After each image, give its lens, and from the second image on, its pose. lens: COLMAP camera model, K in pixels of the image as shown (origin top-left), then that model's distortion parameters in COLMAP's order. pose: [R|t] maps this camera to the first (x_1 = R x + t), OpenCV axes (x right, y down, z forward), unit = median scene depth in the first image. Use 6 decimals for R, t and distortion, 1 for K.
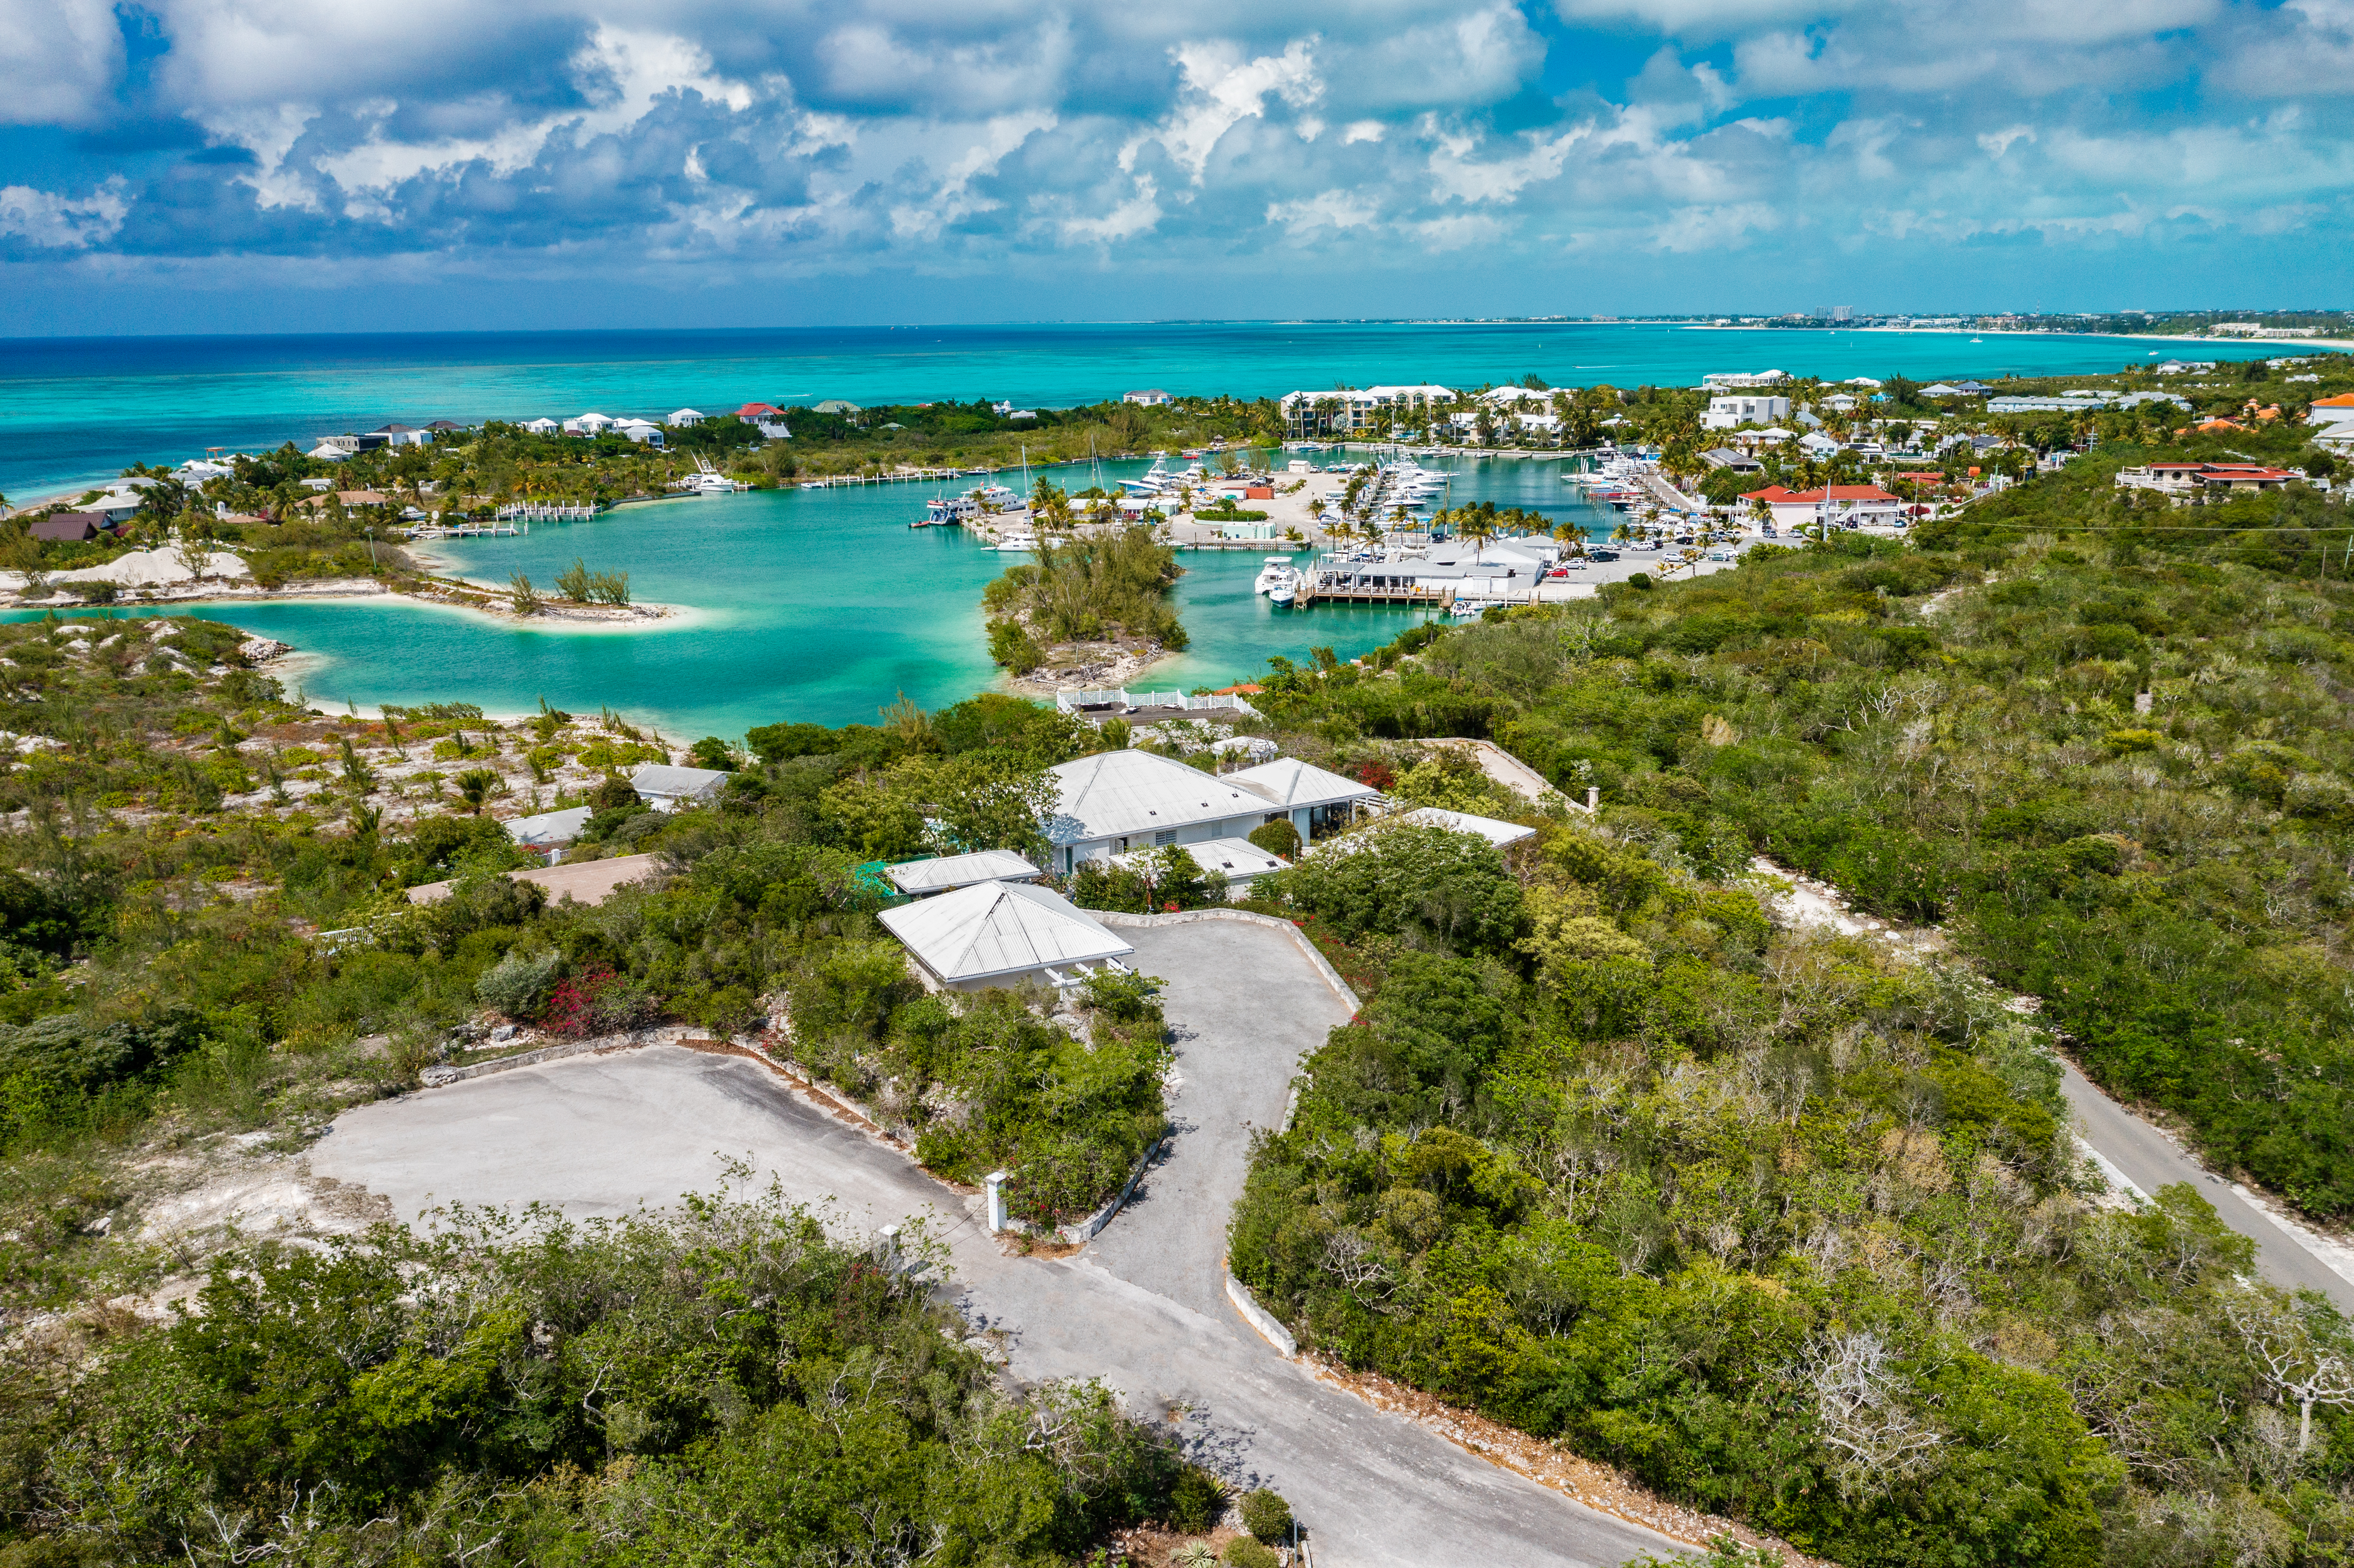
lens RADIAL K [[1865.3, 0, 1168.1], [0, 1865.3, 790.0], [0, 0, 1]] dist [-0.013680, 0.002262]
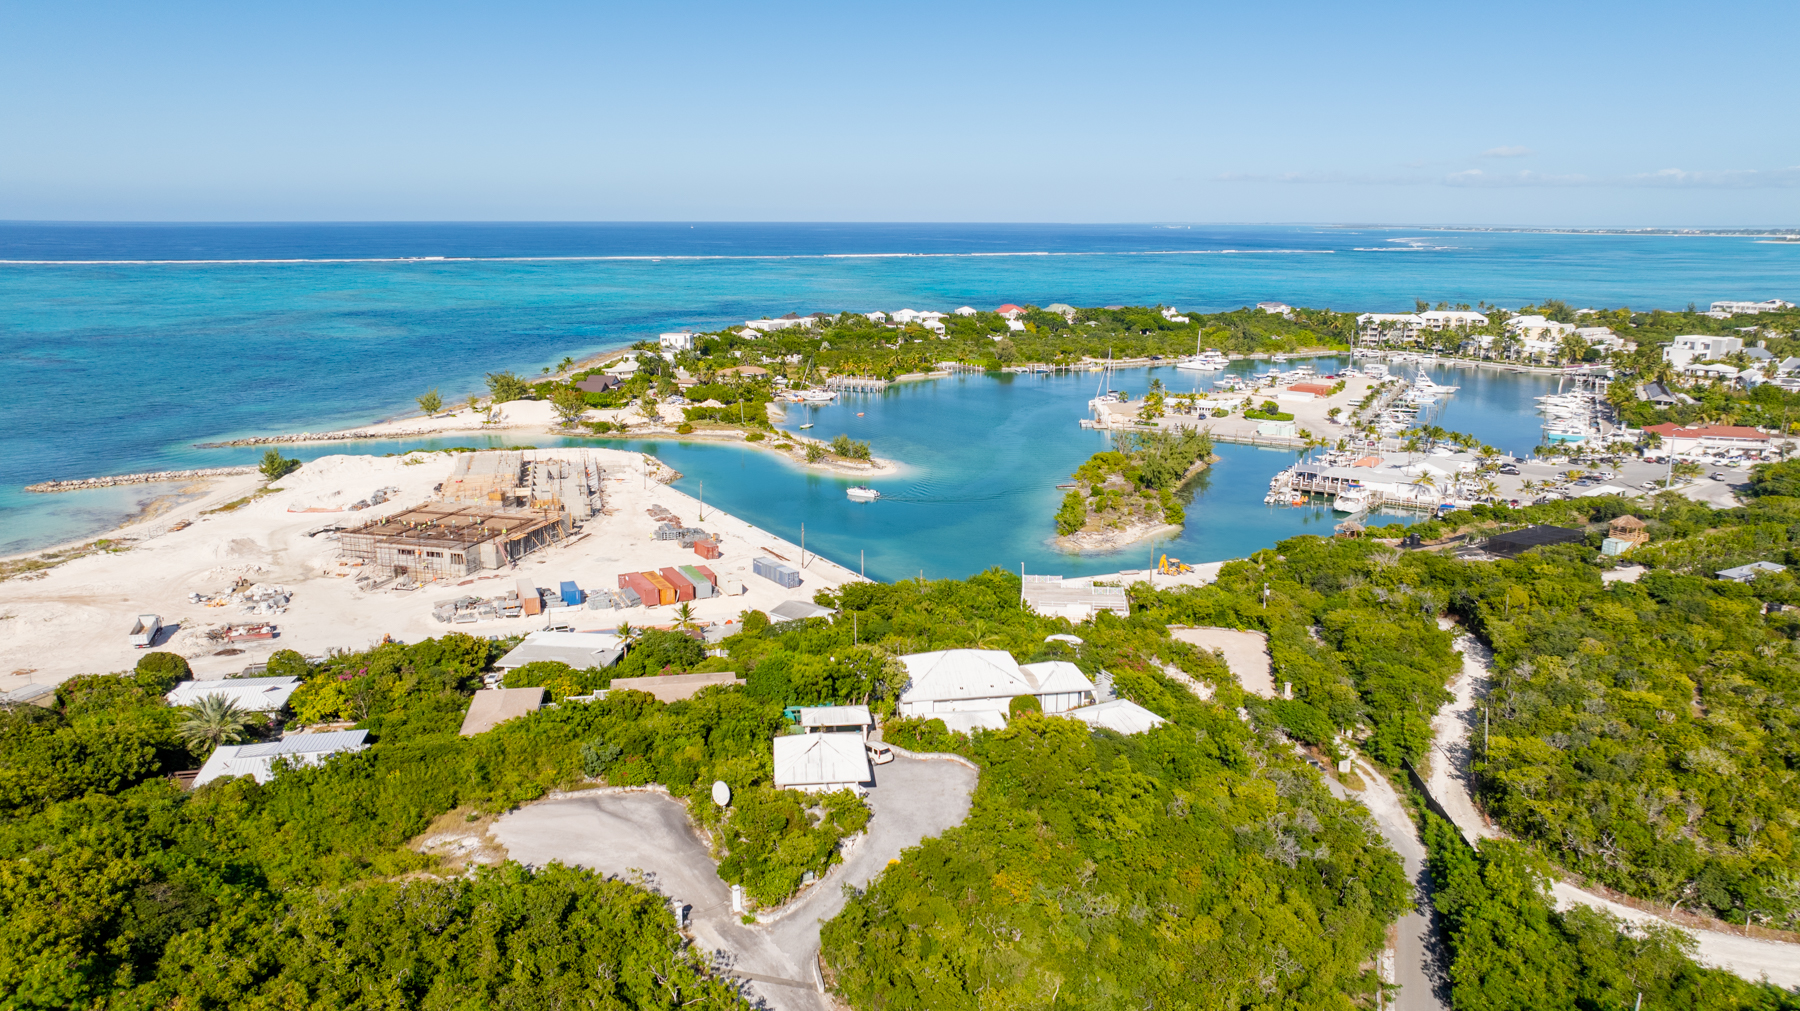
lens RADIAL K [[1263.4, 0, 908.2], [0, 1263.4, 500.0], [0, 0, 1]] dist [-0.015246, -0.005085]
pose [[0.946404, 0.085046, -0.311586, 0.083433], [-0.093582, 0.995533, -0.012516, -0.040463], [0.309130, 0.041004, 0.950136, -0.064866]]
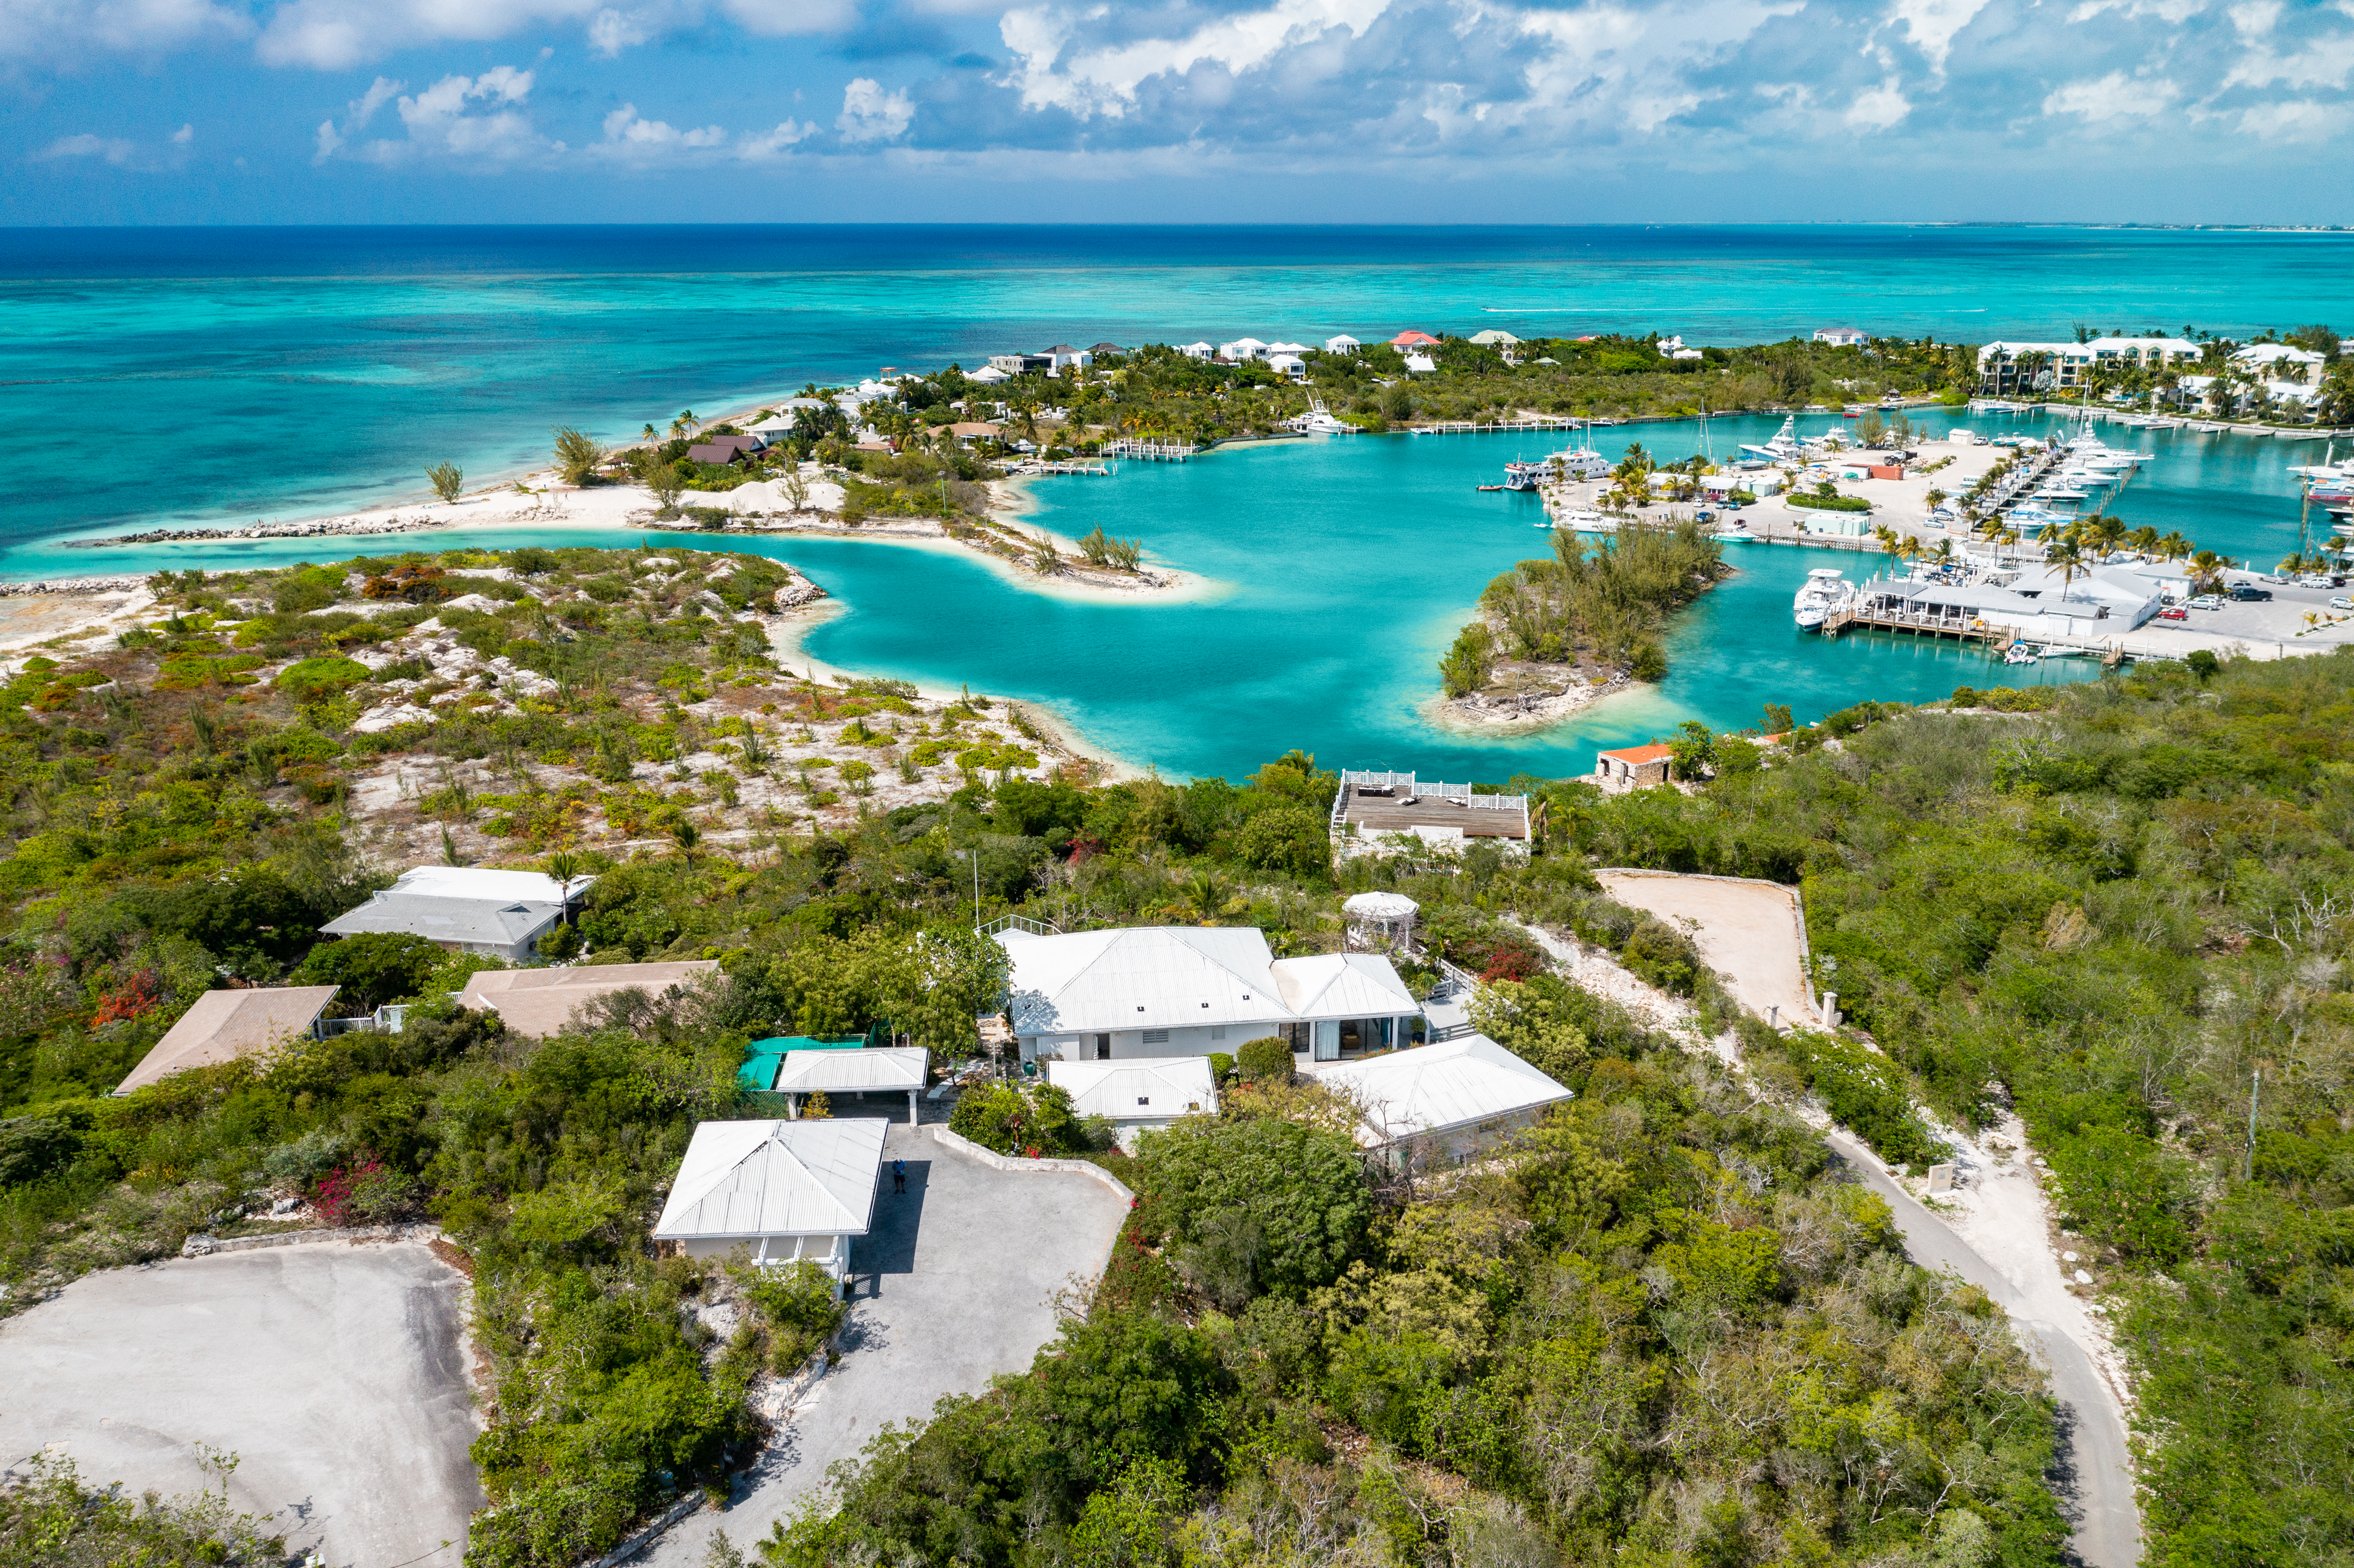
lens RADIAL K [[1883.2, 0, 1170.8], [0, 1883.2, 781.9], [0, 0, 1]] dist [-0.009757, 0.001415]
pose [[0.926500, 0.117776, -0.357389, 0.083590], [-0.101257, 0.992757, 0.064658, -0.041290], [0.362416, -0.023718, 0.931715, 0.034449]]
